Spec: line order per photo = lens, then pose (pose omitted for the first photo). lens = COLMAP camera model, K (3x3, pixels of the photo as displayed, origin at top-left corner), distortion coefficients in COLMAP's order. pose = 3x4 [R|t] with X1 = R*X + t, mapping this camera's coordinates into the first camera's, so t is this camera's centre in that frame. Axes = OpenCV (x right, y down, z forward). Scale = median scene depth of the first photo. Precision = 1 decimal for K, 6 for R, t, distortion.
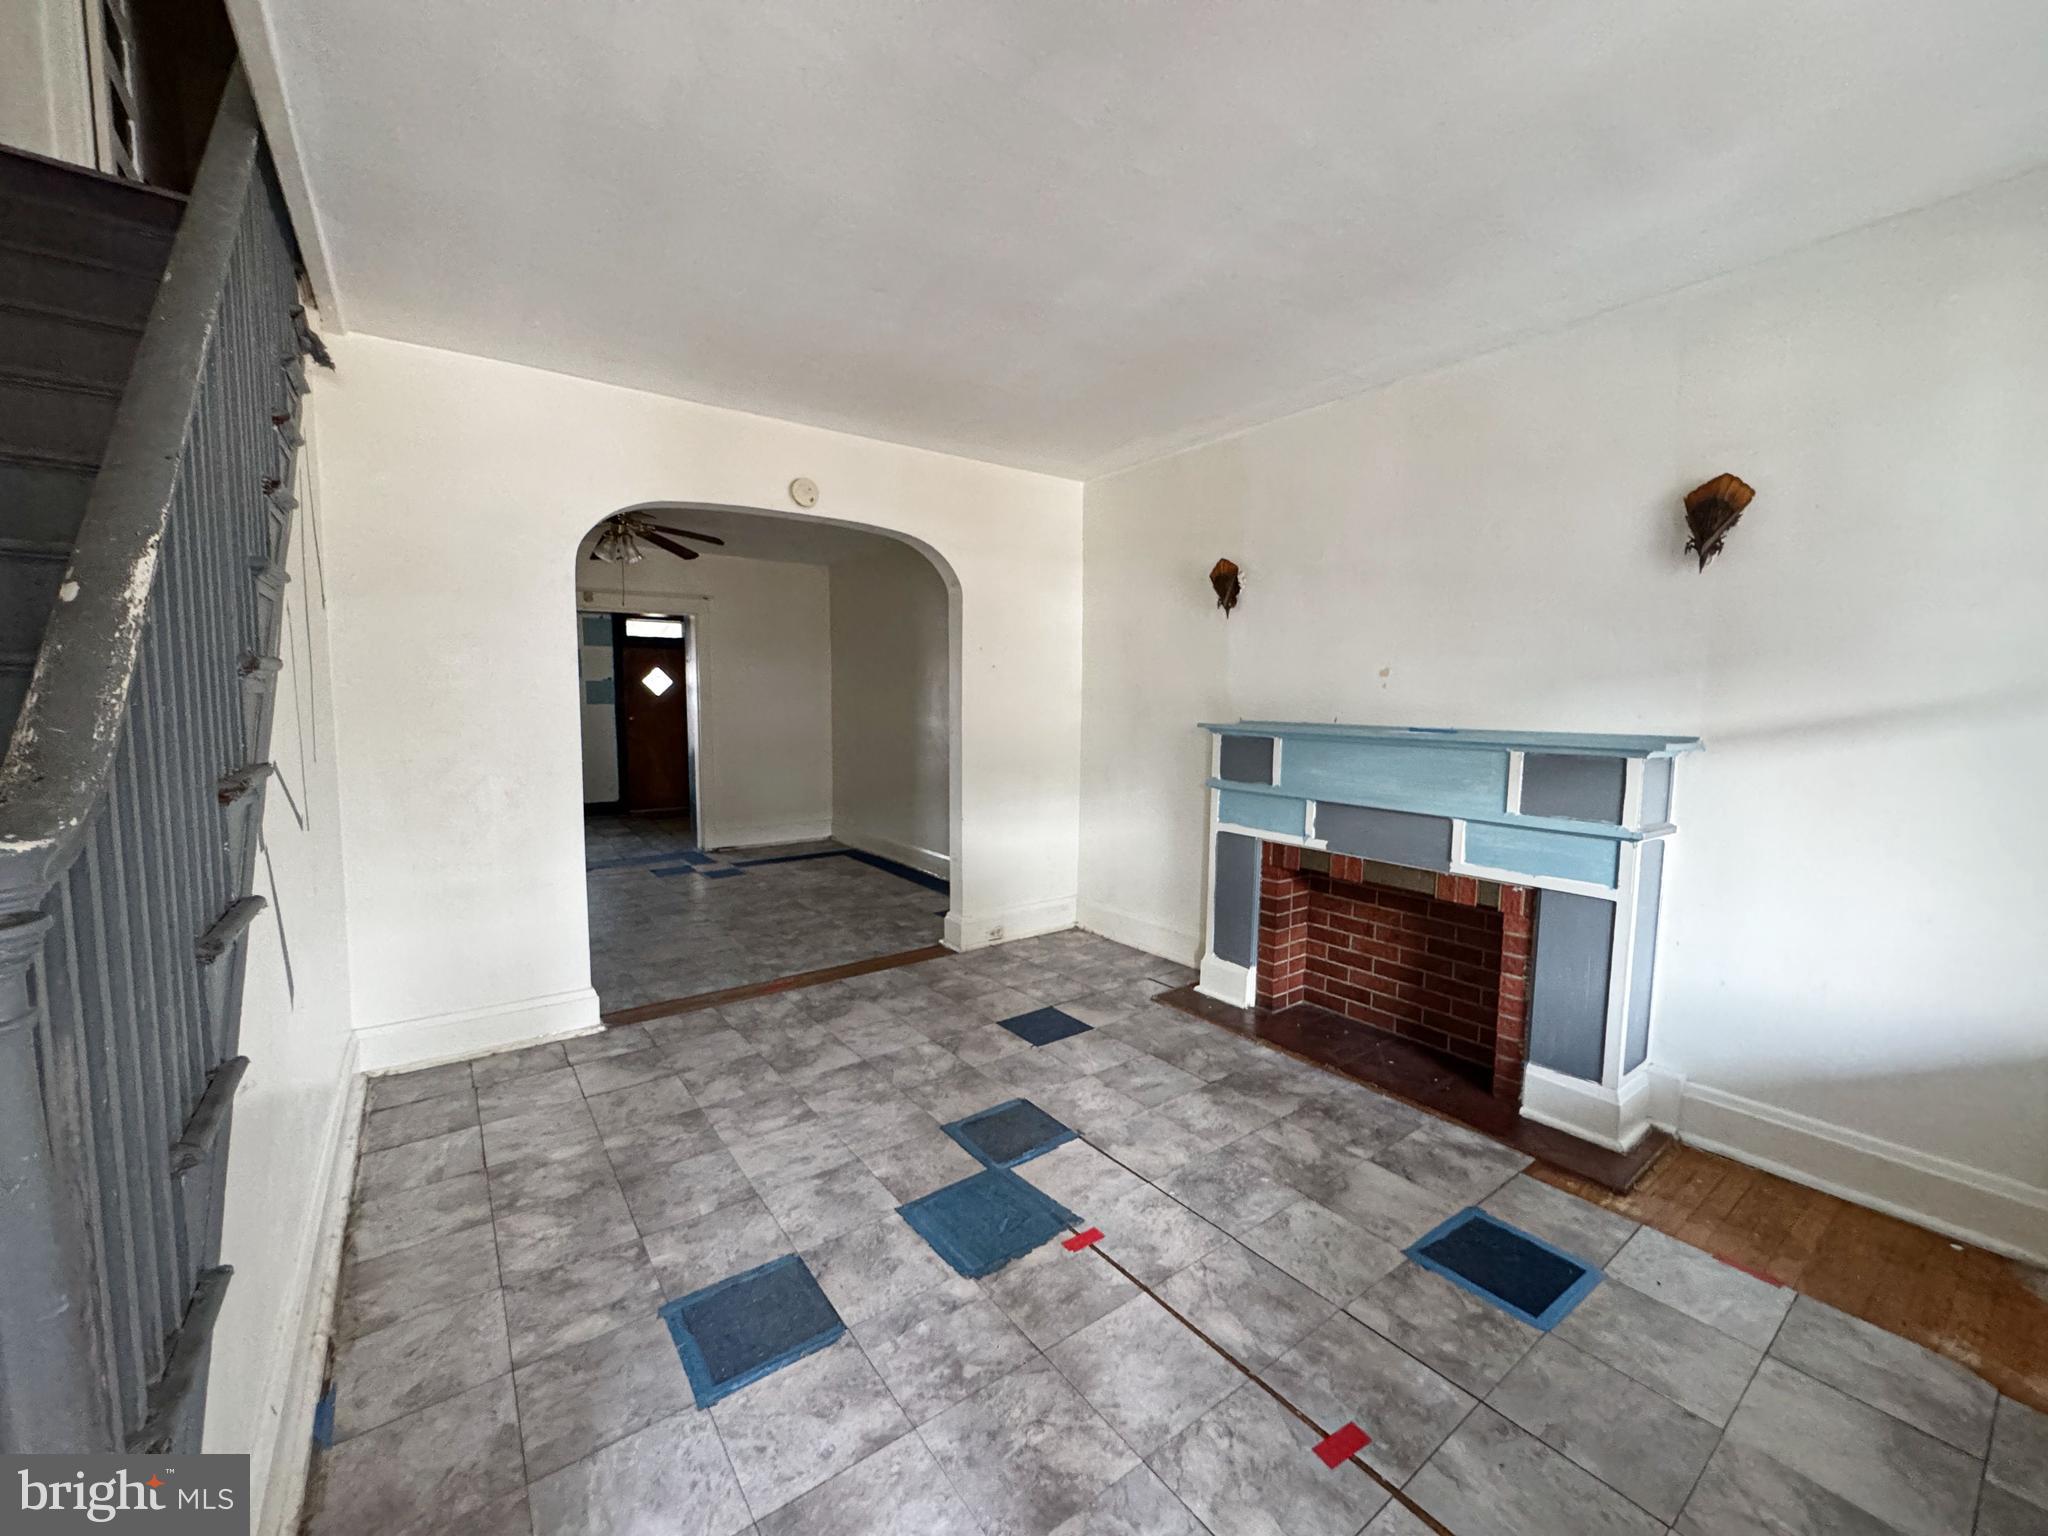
lens RADIAL K [[801.3, 0, 1024.9], [0, 801.3, 764.4], [0, 0, 1]] dist [-0.003043, 0.000171]
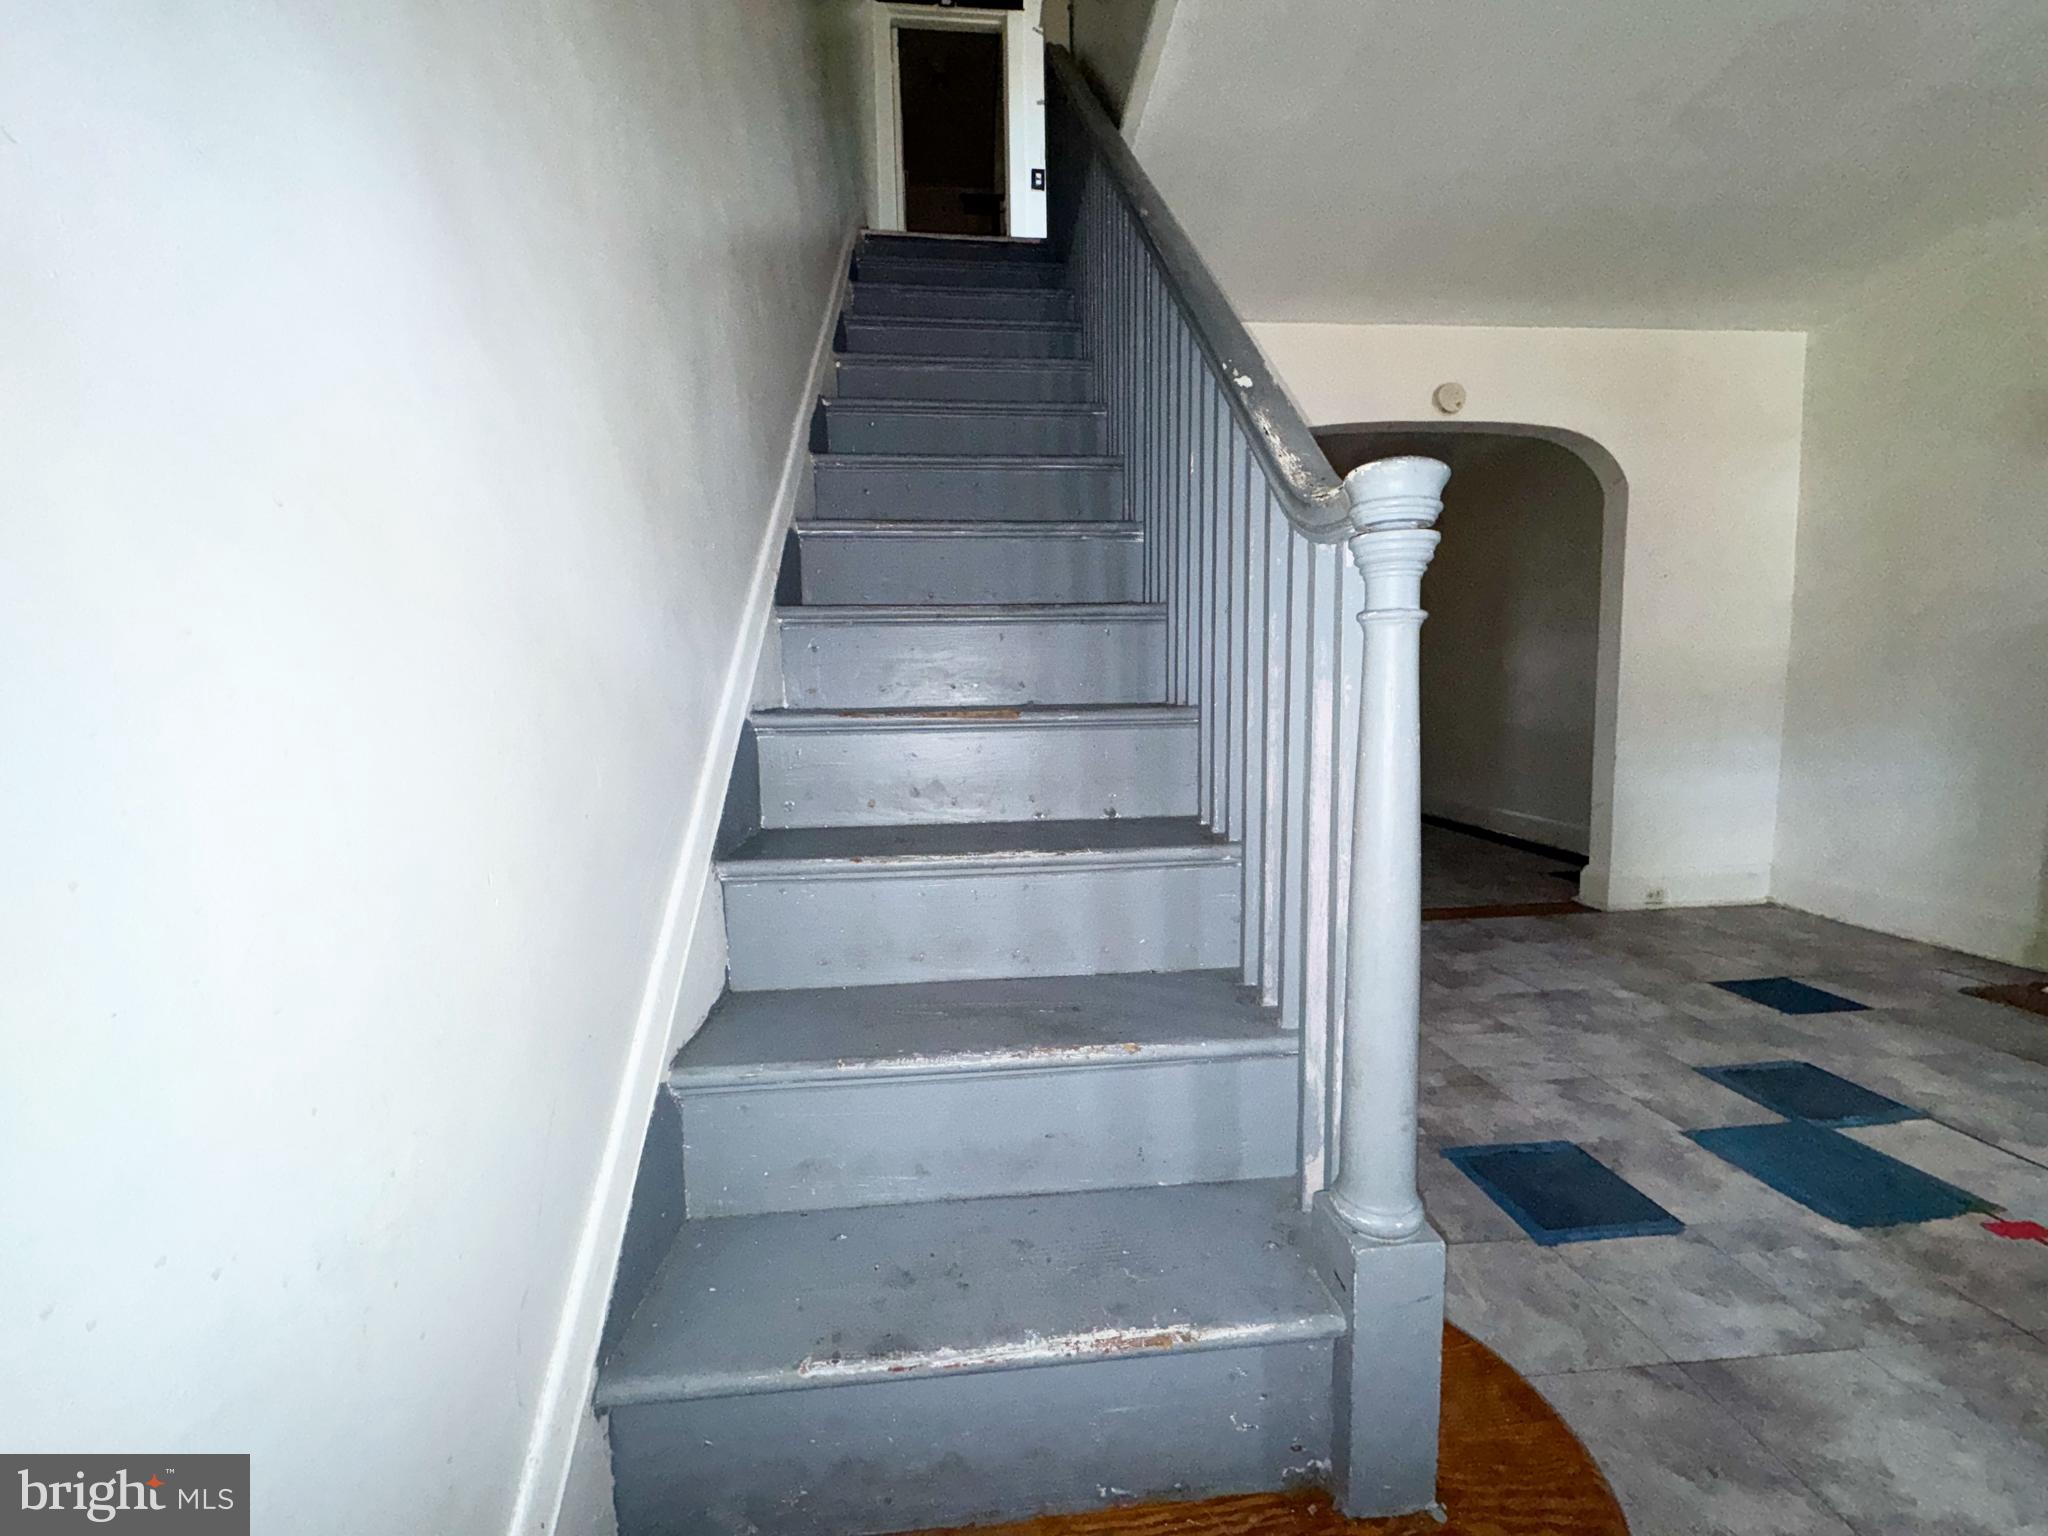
lens RADIAL K [[801.3, 0, 1027.1], [0, 801.3, 776.3], [0, 0, 1]] dist [-0.003043, 0.000171]
pose [[0.850700, 0.030098, -0.524790, -0.249258], [-0.020591, 0.999501, 0.023945, 0.123808], [0.525248, -0.009564, 0.850895, -0.090937]]
